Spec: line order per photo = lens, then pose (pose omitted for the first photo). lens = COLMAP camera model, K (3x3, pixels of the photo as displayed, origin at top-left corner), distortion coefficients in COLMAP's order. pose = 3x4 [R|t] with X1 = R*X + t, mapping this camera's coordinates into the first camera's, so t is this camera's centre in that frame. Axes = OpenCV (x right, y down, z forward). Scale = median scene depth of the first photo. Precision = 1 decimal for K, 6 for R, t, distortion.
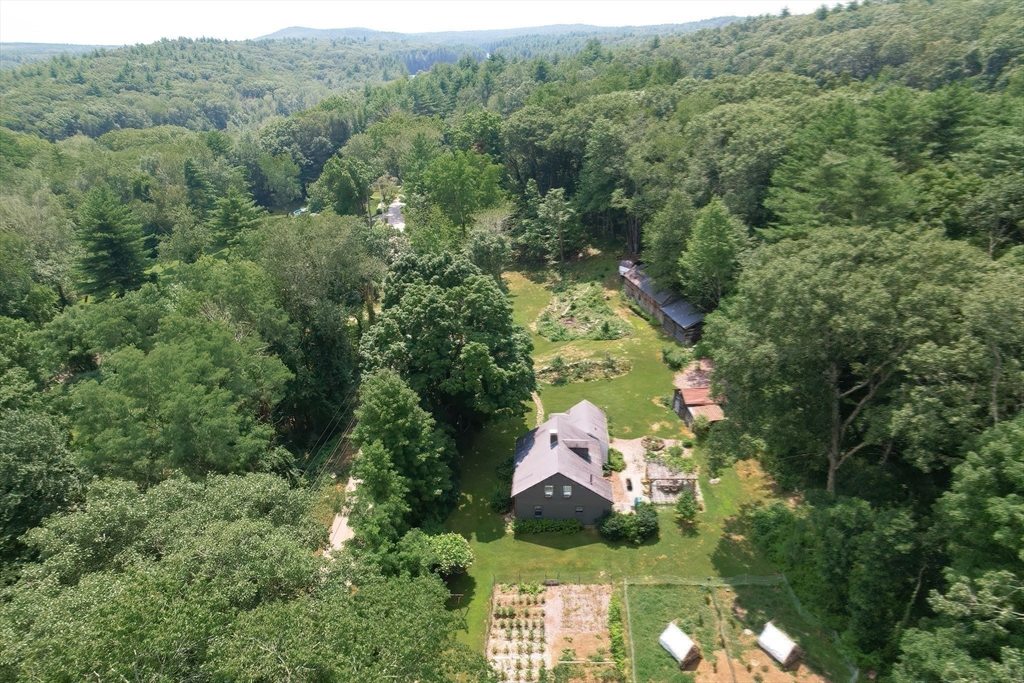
lens RADIAL K [[644.7, 0, 512.0], [0, 644.7, 341.5], [0, 0, 1]] dist [-0.109528, 0.112927]
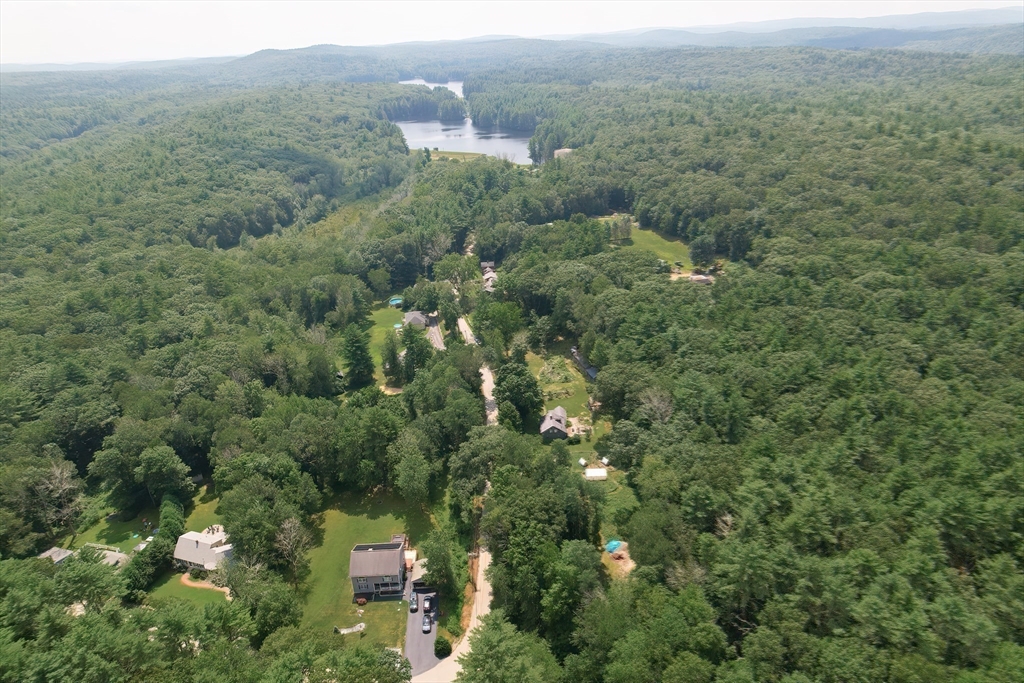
lens RADIAL K [[644.7, 0, 512.0], [0, 644.7, 341.5], [0, 0, 1]] dist [-0.109528, 0.112927]
pose [[0.998288, -0.036652, 0.045581, -0.221791], [0.036467, 0.999323, 0.004891, -0.219781], [-0.045729, -0.003221, 0.998949, -1.899589]]
